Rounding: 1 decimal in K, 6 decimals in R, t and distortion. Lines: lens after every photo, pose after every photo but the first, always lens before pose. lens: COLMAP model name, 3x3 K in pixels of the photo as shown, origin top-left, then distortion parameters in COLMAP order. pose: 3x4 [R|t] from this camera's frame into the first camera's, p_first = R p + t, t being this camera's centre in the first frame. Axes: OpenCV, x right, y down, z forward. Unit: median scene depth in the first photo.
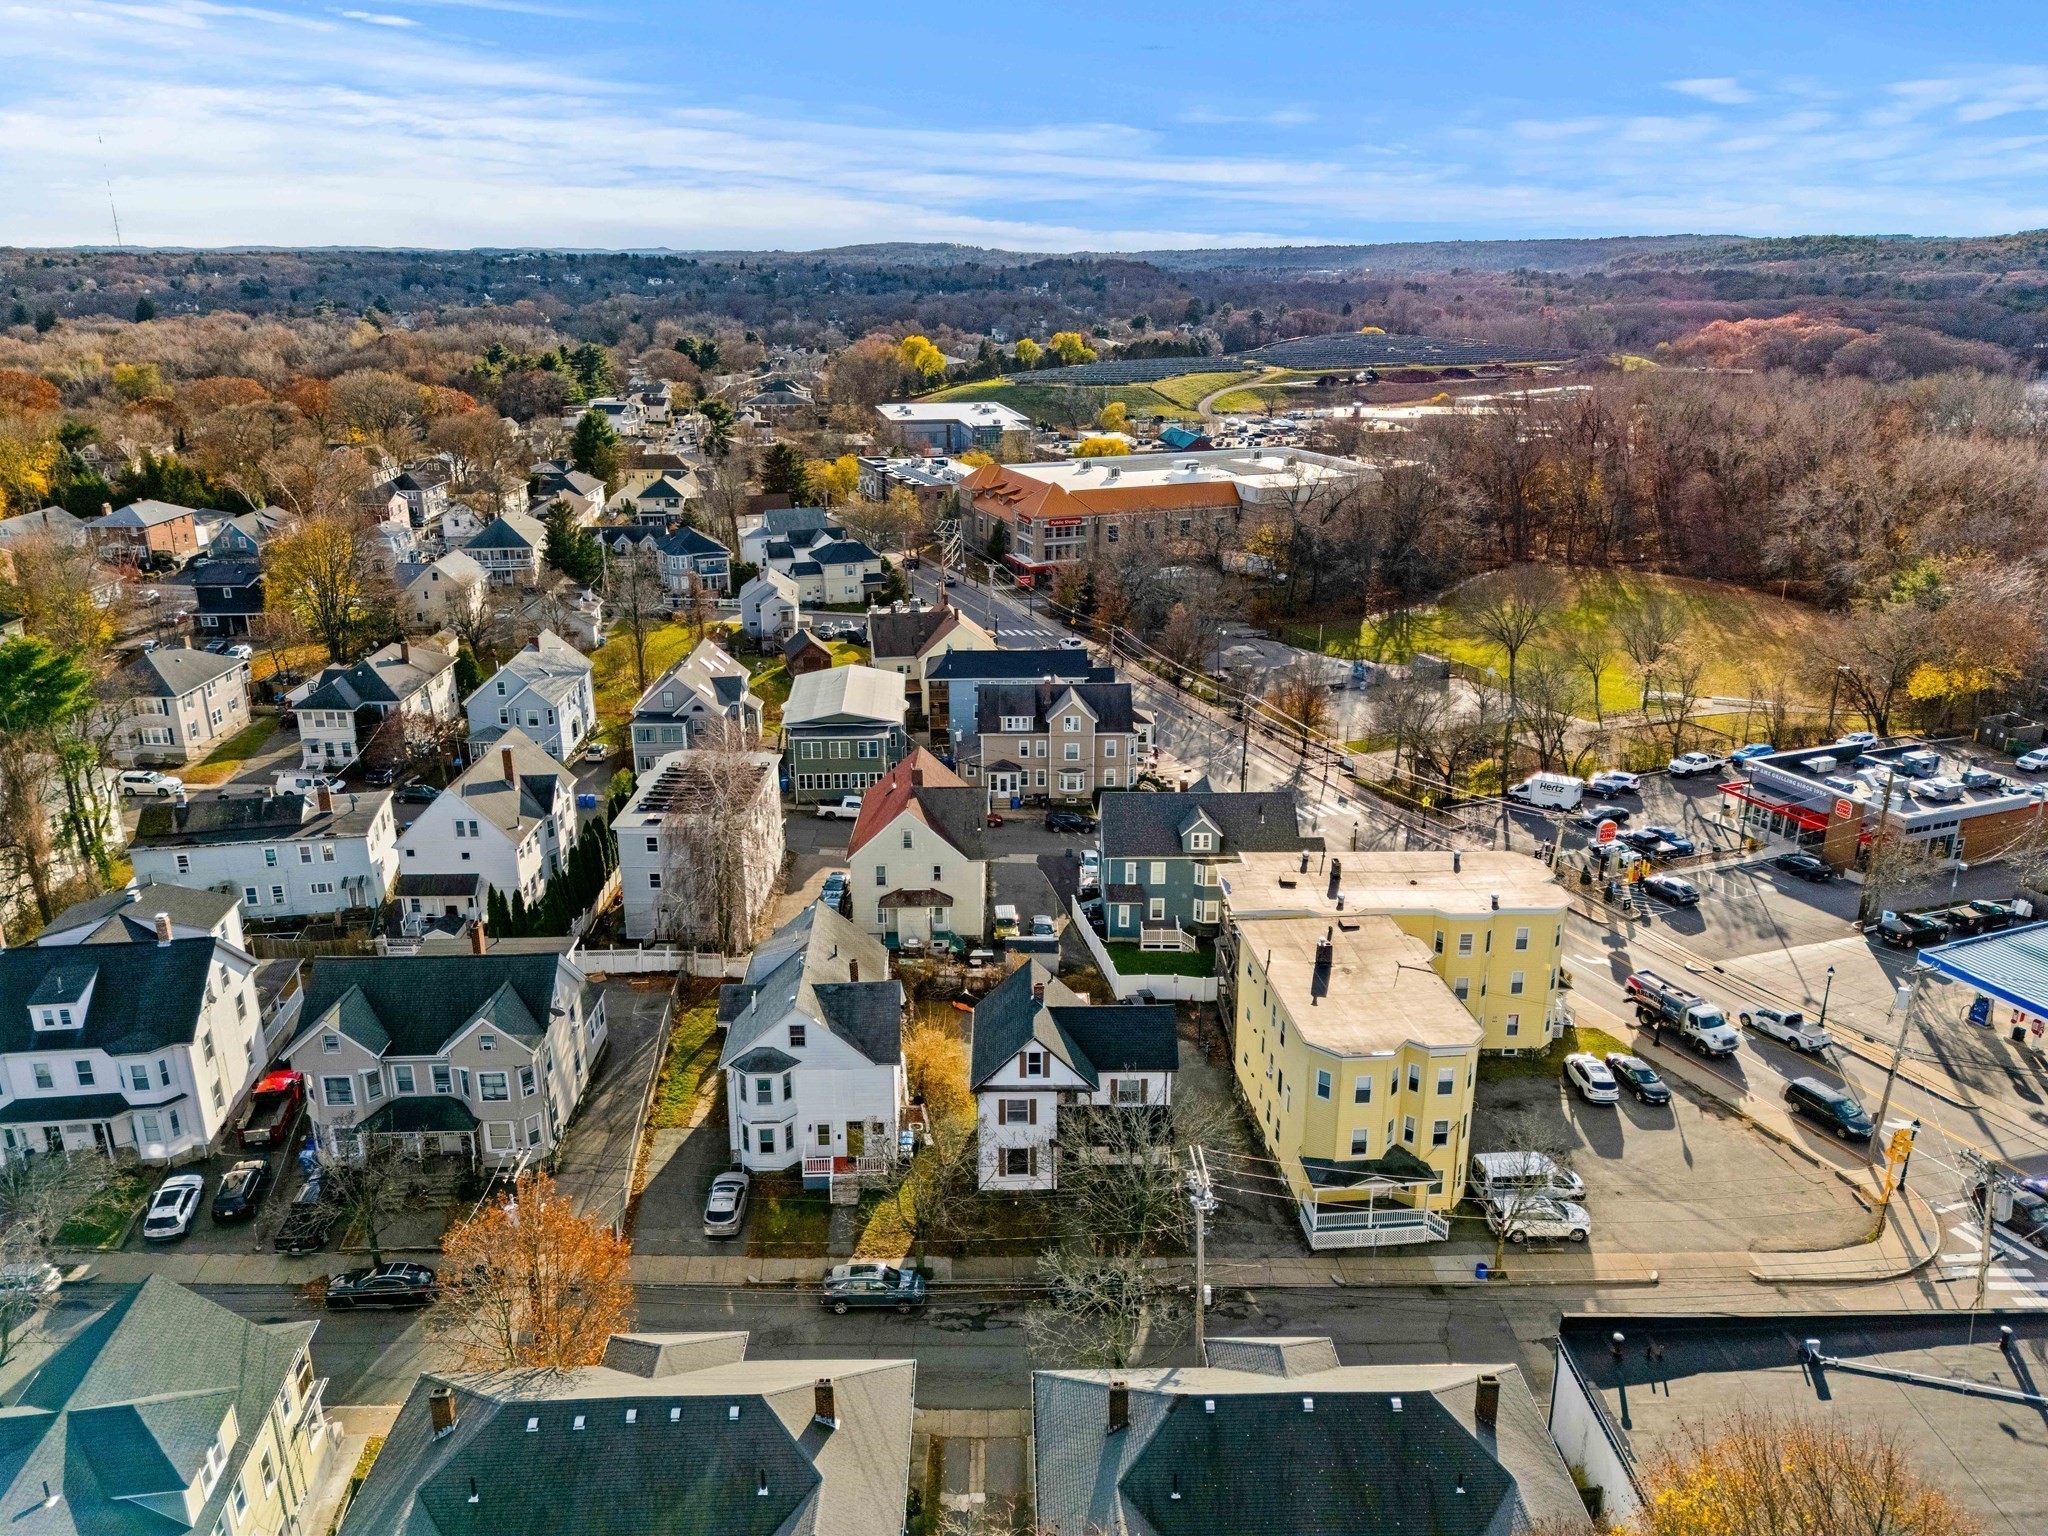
lens RADIAL K [[1477.5, 0, 1031.5], [0, 1477.5, 763.8], [0, 0, 1]] dist [0.143468, -0.208172]
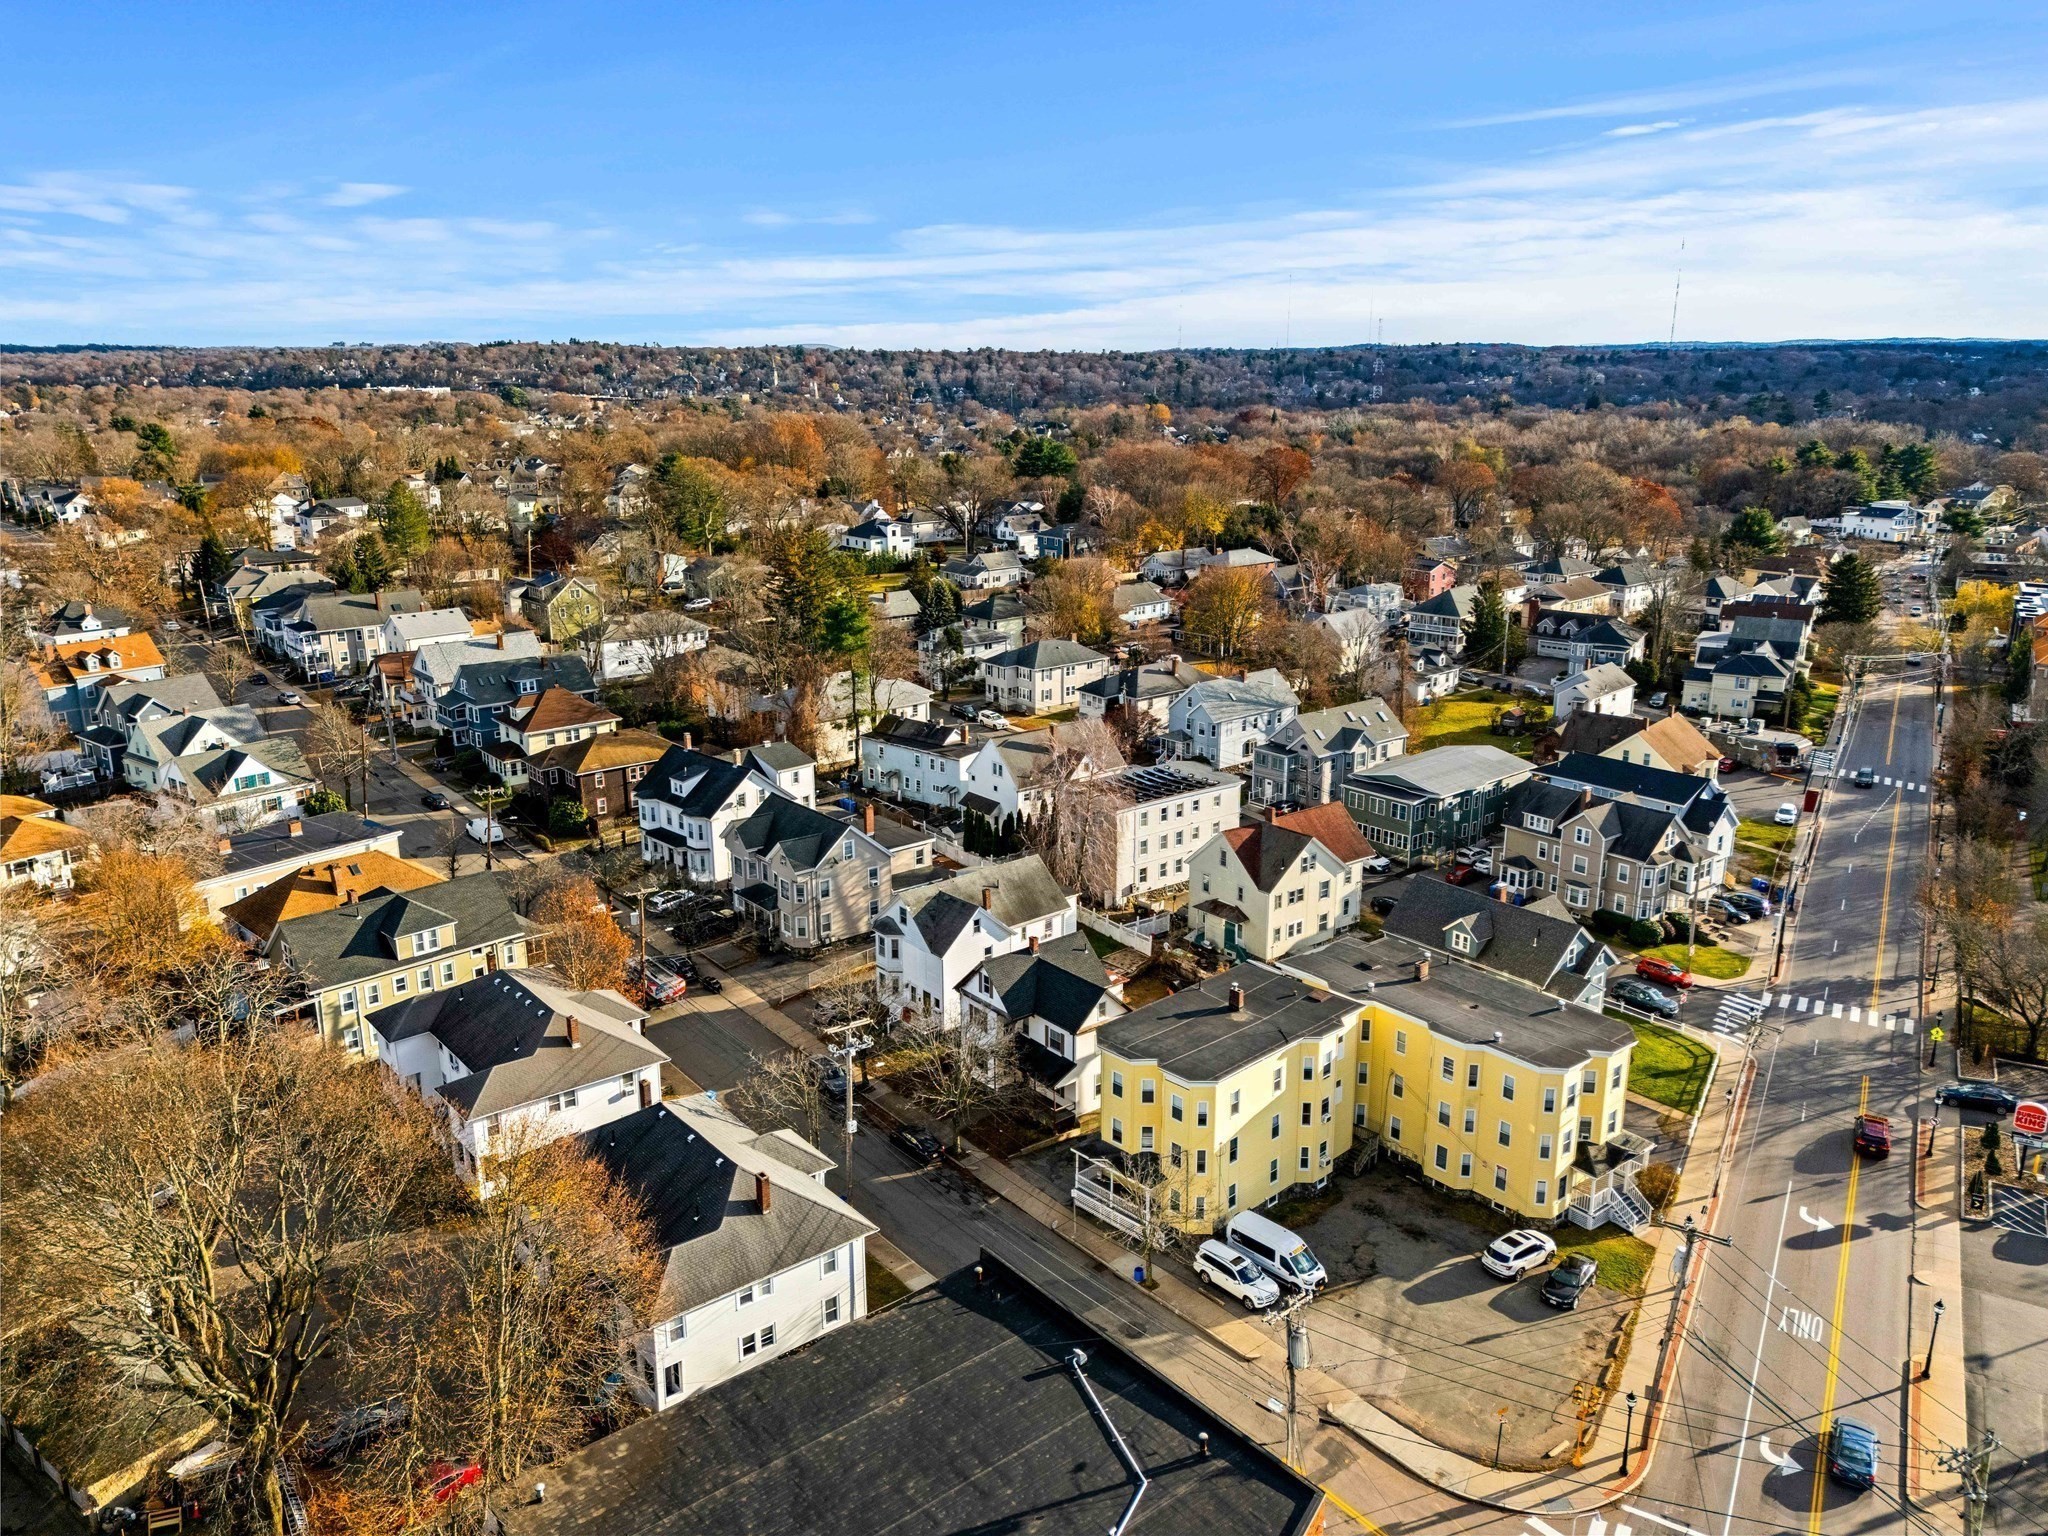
lens RADIAL K [[1486.7, 0, 1024.0], [0, 1486.7, 768.0], [0, 0, 1]] dist [0.128608, -0.153986]
pose [[0.610355, 0.208884, -0.764090, 0.706980], [-0.248577, 0.966387, 0.065623, -0.056331], [0.752114, 0.149882, 0.641763, 0.104532]]
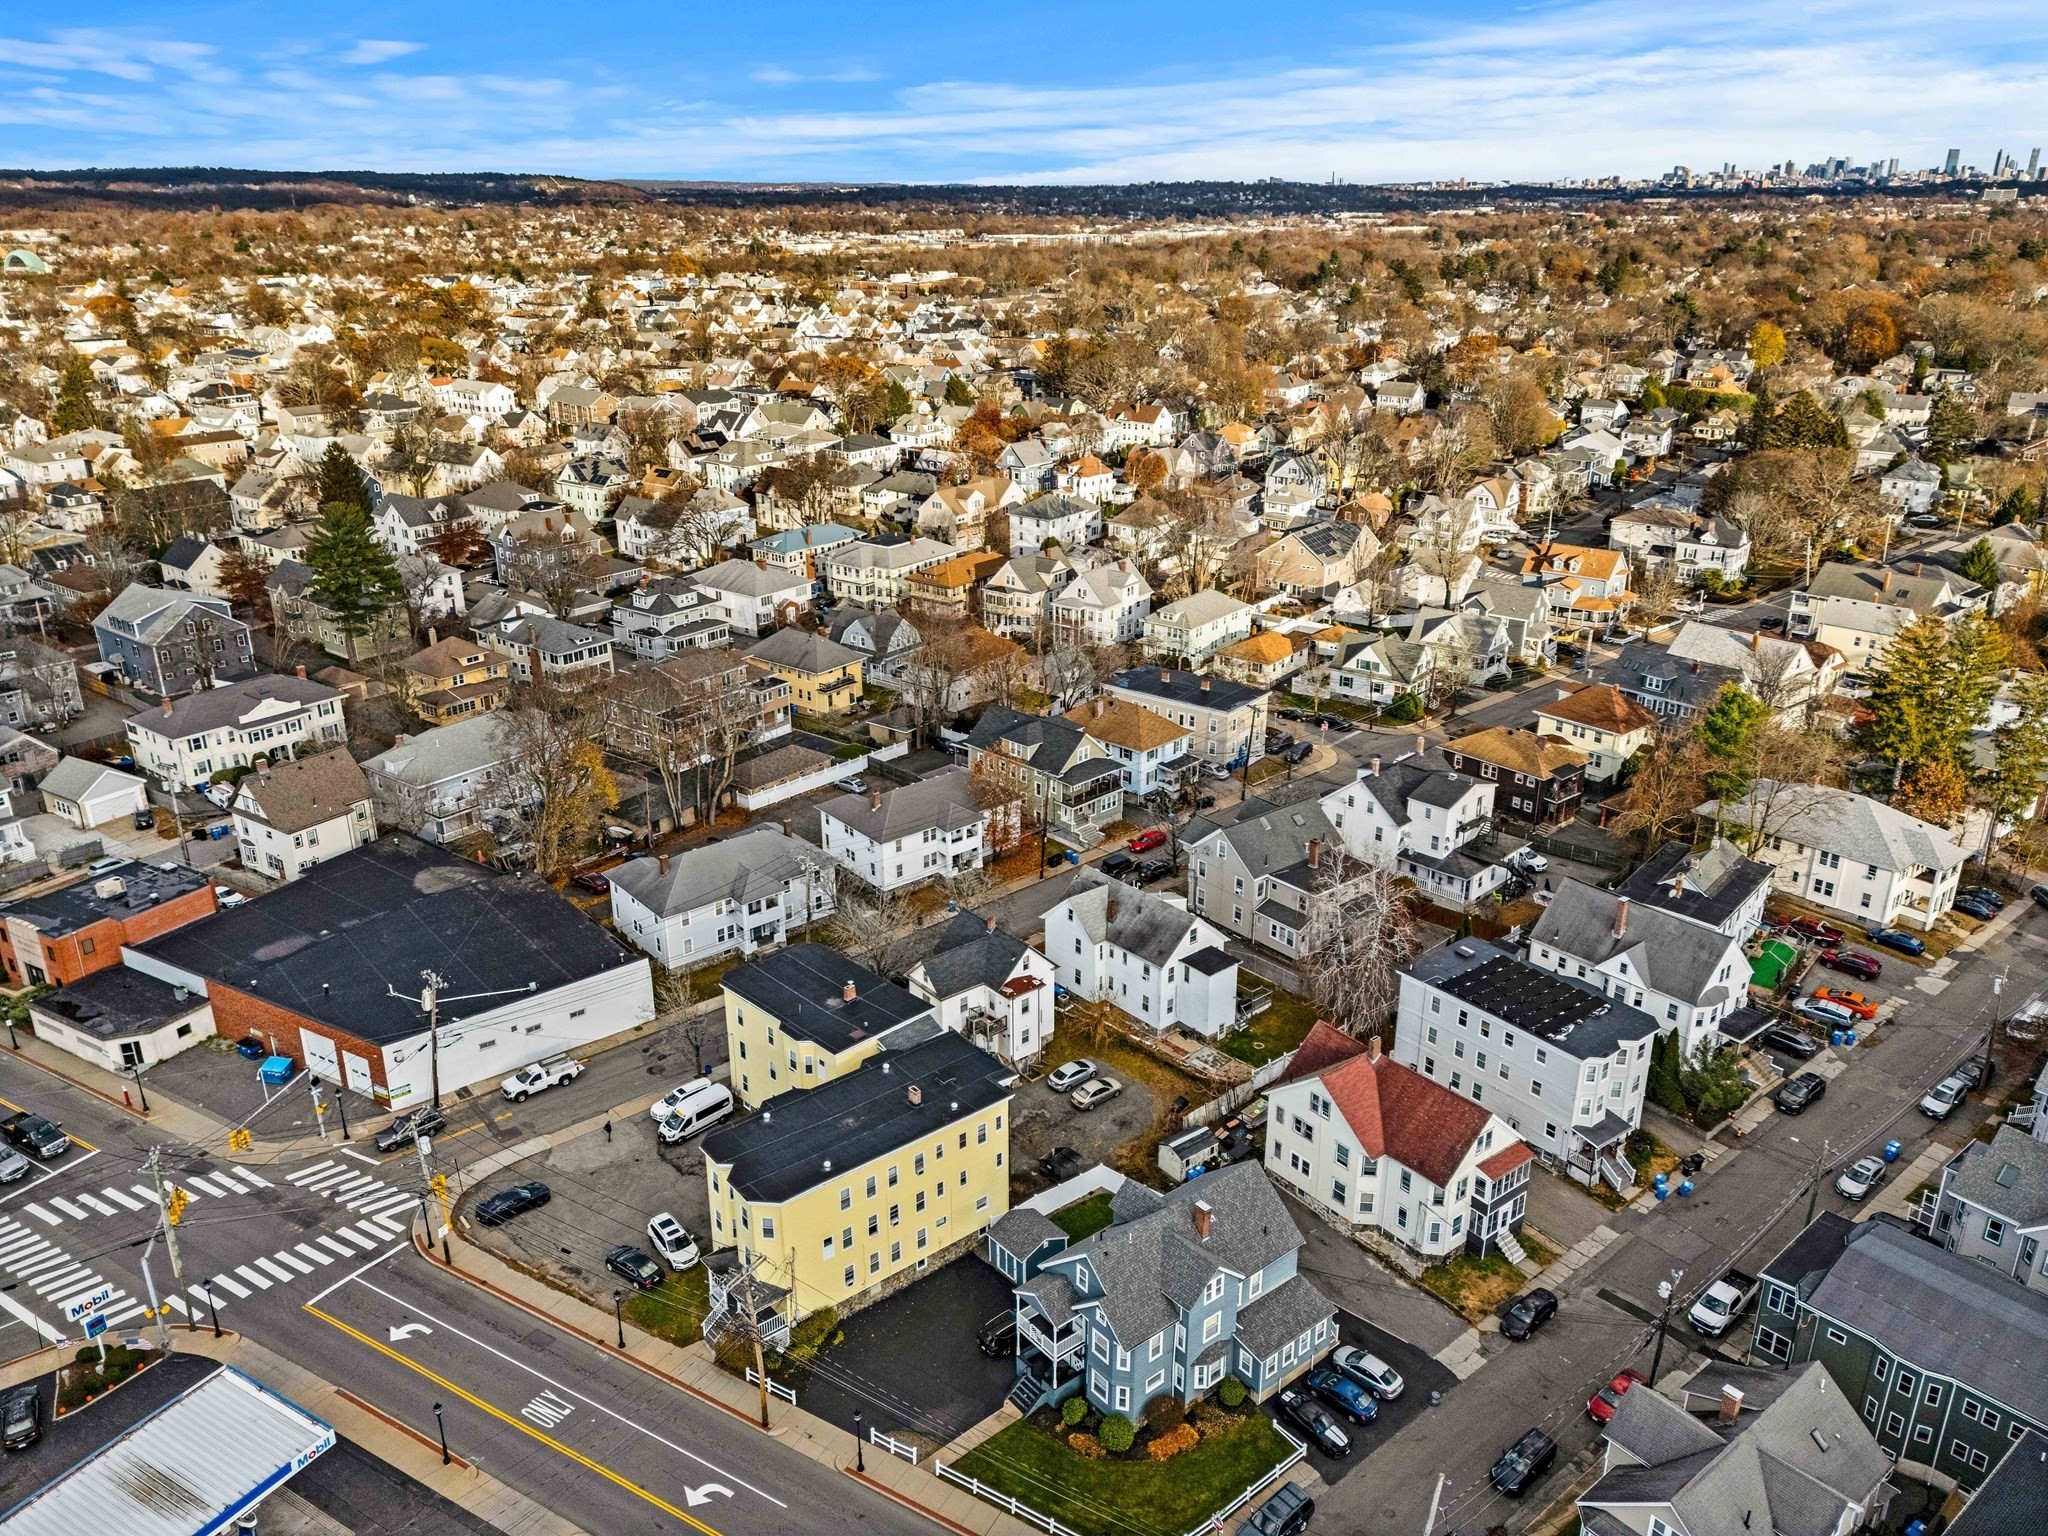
lens RADIAL K [[1506.5, 0, 1022.4], [0, 1506.5, 760.9], [0, 0, 1]] dist [0.080189, -0.067782]
pose [[-0.790413, 0.221579, -0.571096, 0.621857], [-0.191214, 0.796460, 0.573663, -0.658408], [0.581967, 0.562632, -0.587163, 1.366715]]
